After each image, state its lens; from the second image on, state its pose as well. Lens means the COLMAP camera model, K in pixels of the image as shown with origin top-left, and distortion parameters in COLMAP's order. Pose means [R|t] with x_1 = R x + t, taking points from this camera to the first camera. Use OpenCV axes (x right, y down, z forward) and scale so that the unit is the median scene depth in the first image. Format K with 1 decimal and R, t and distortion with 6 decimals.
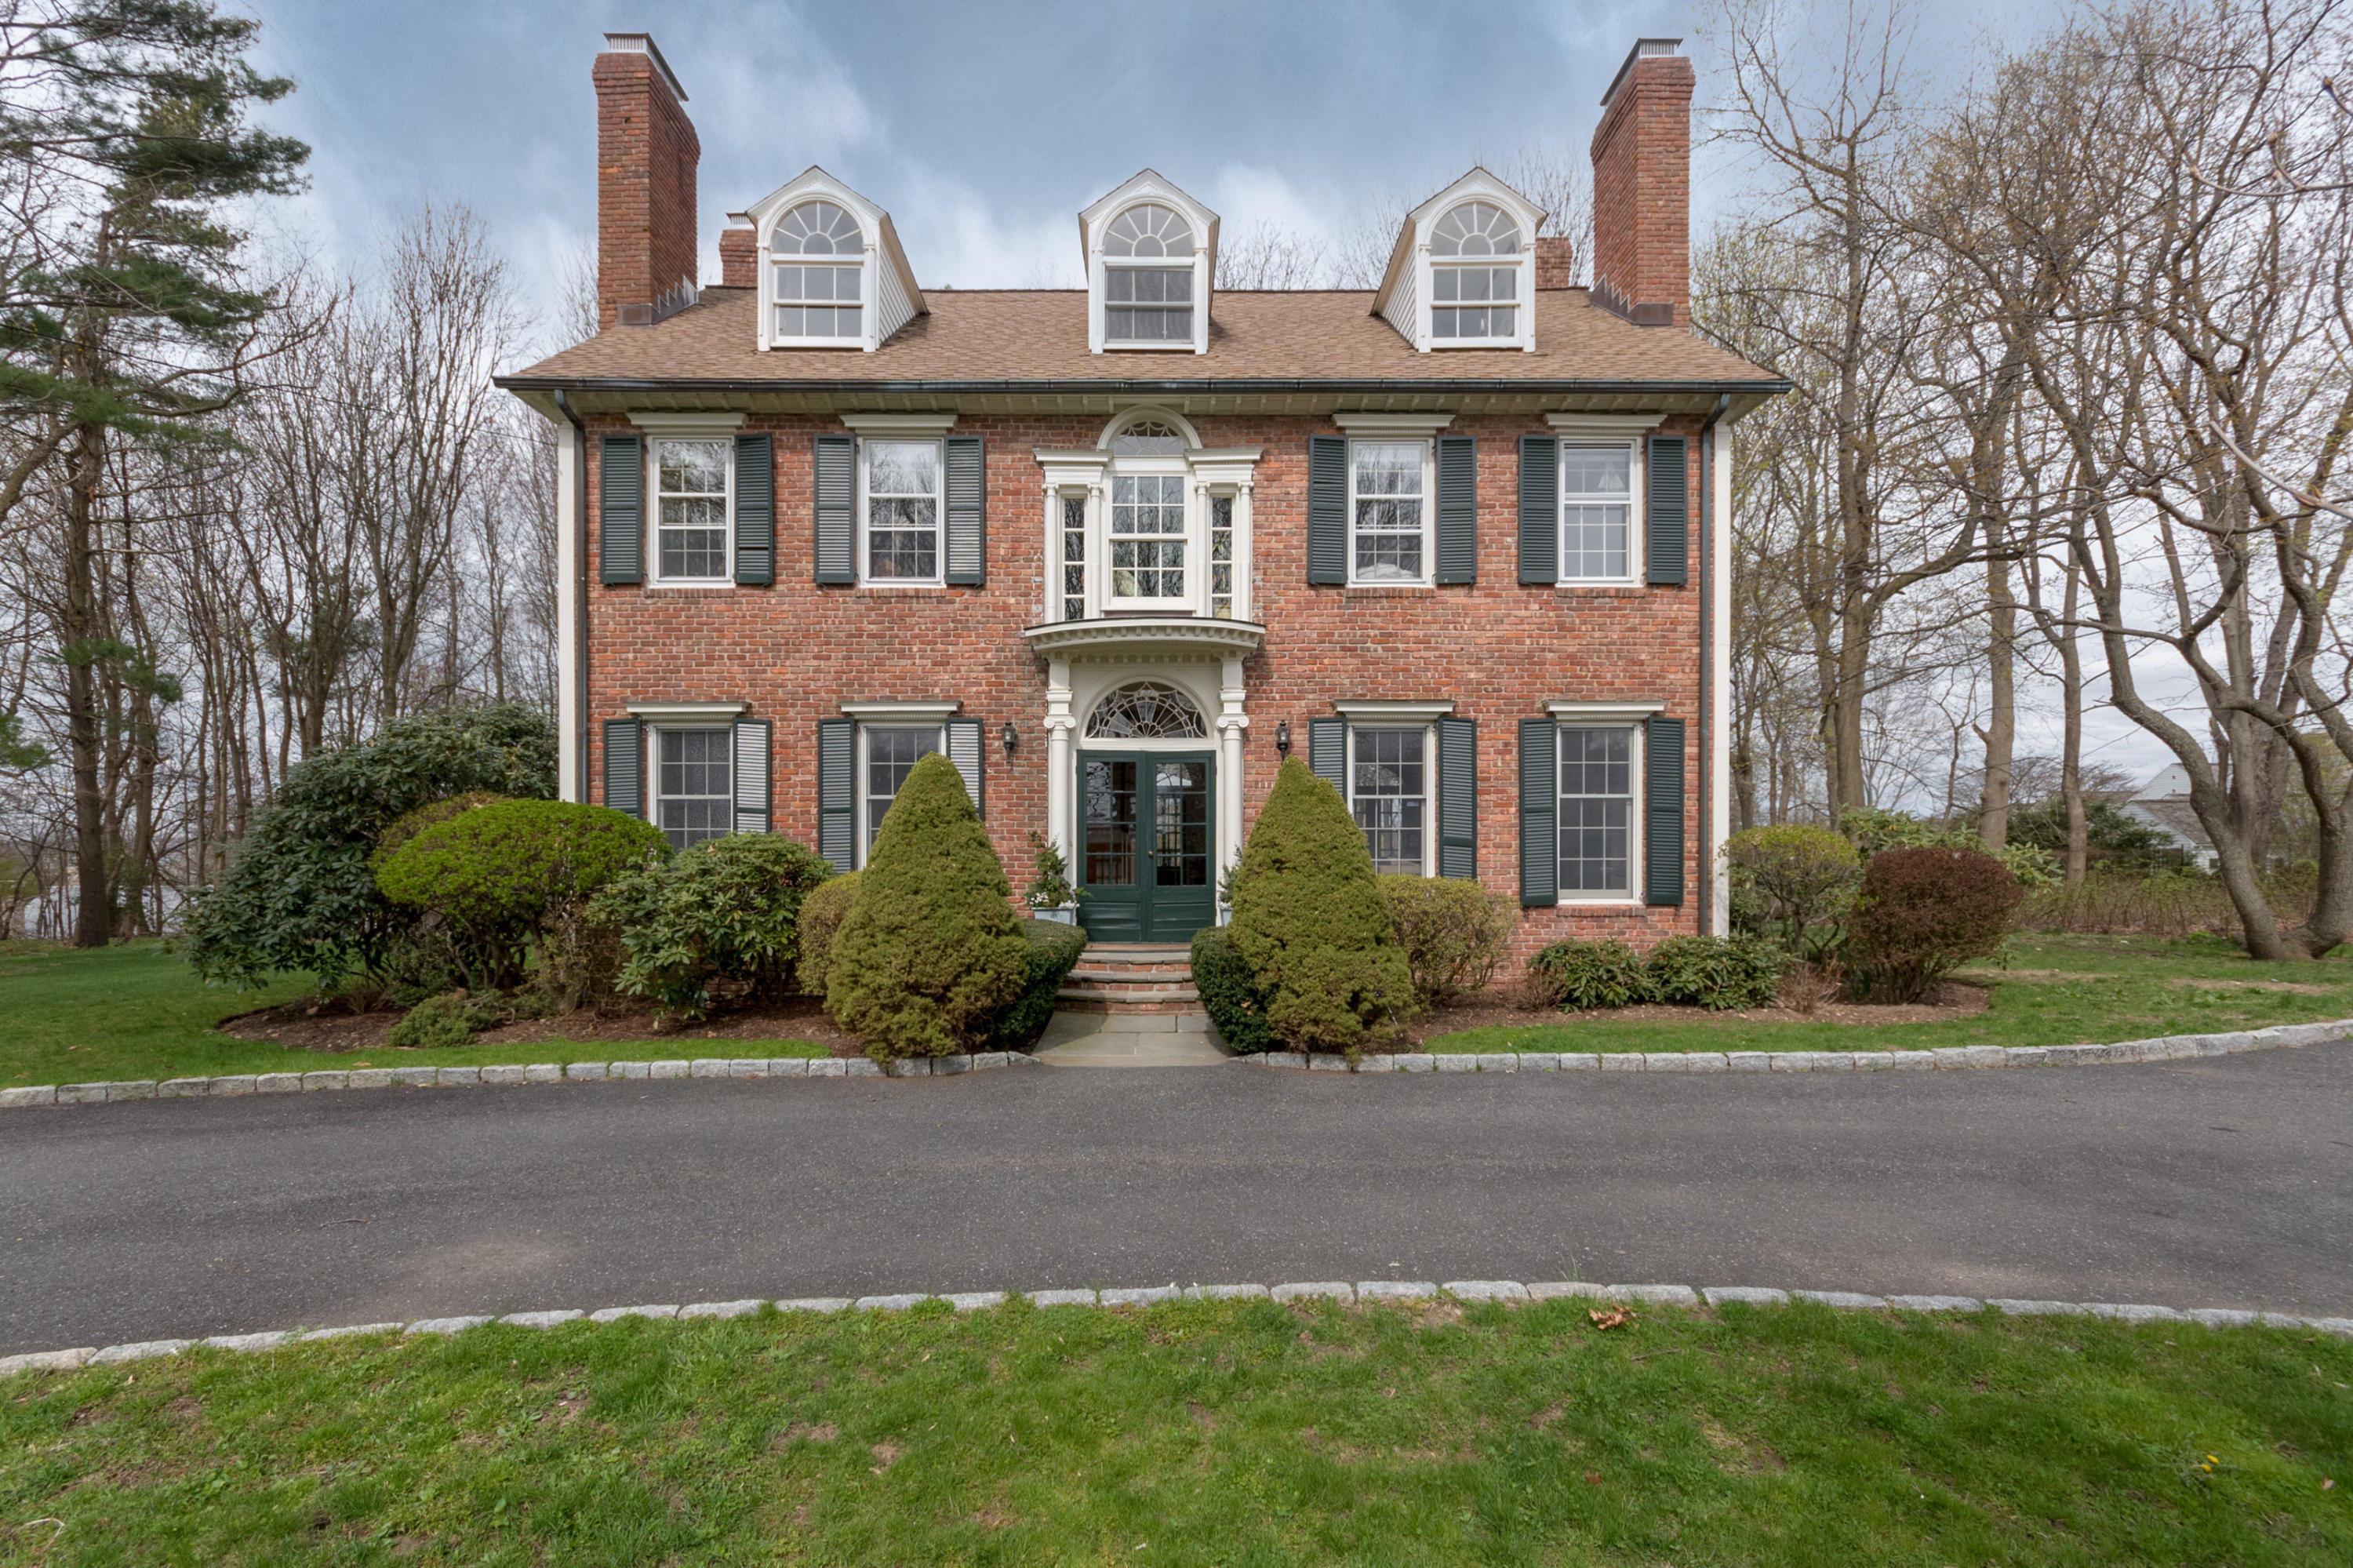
lens RADIAL K [[1031.9, 0, 1176.0], [0, 1031.9, 849.5], [0, 0, 1]] dist [0.002452, 0.000140]
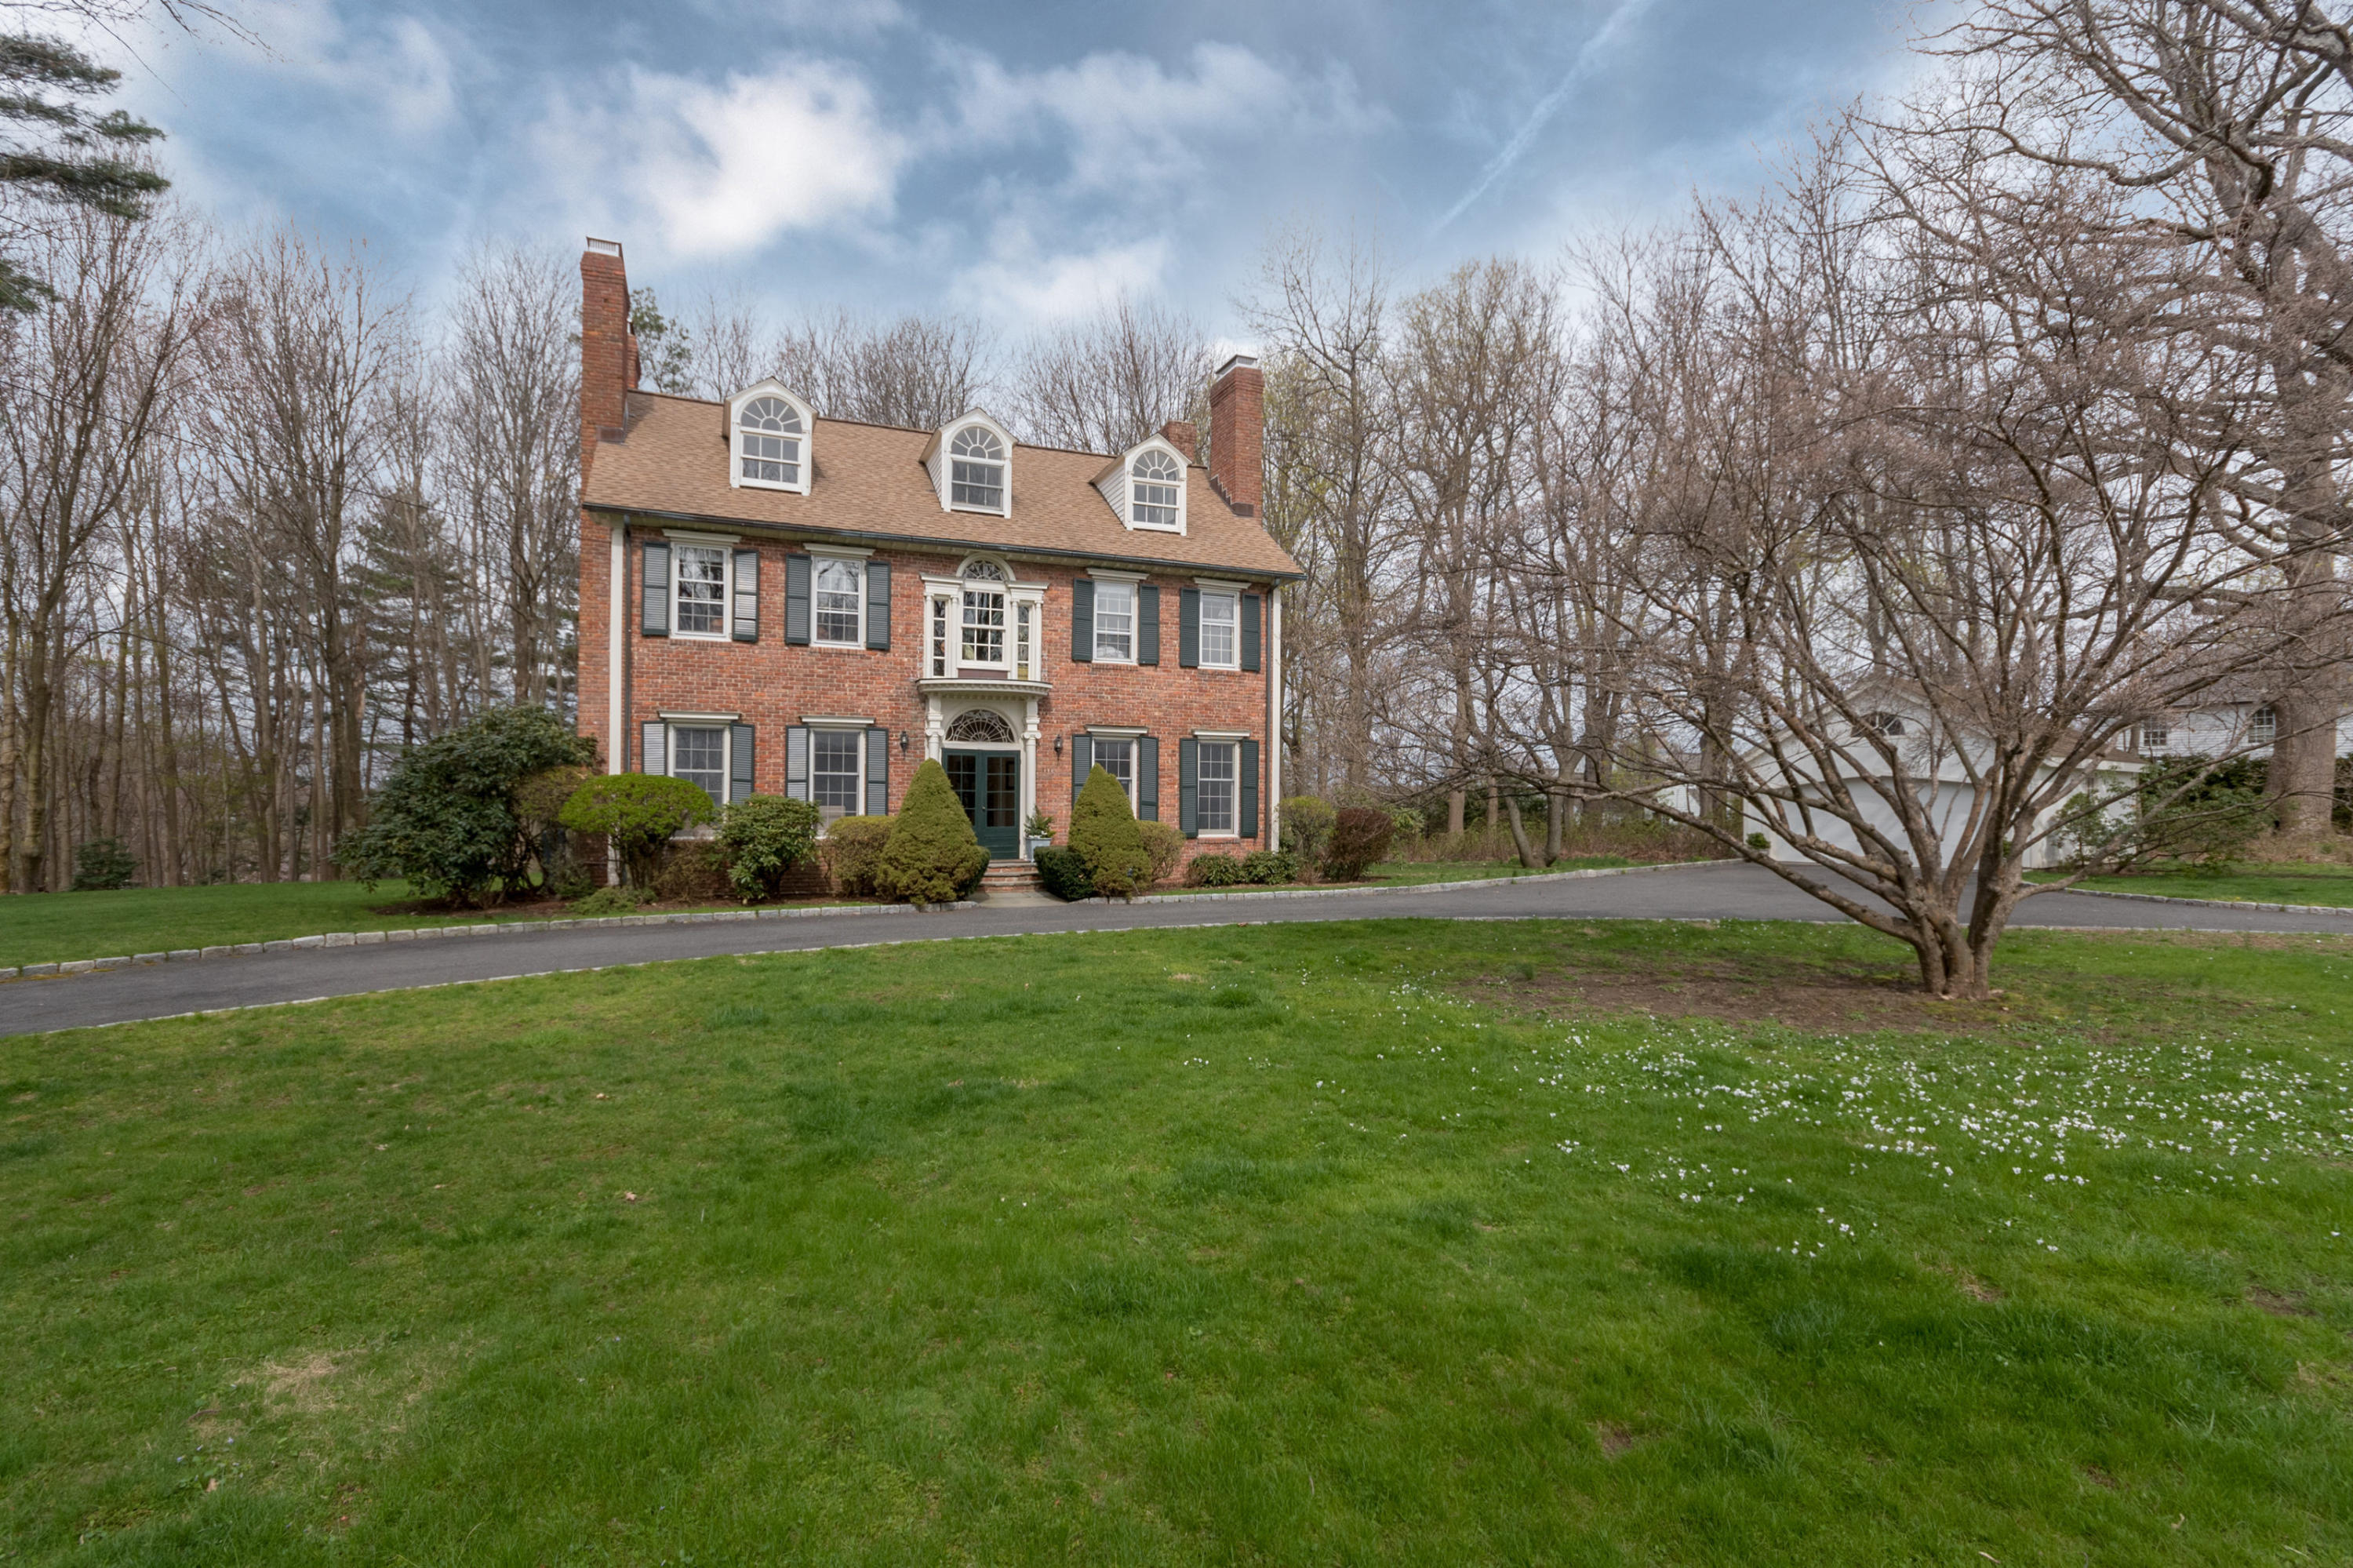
lens RADIAL K [[1082.4, 0, 1176.5], [0, 1082.4, 796.6], [0, 0, 1]] dist [-0.000667, -0.000616]
pose [[0.926097, 0.011196, 0.377118, -0.412054], [-0.006274, 0.999878, -0.014277, 0.007787], [-0.377232, 0.010856, 0.926055, -0.814400]]
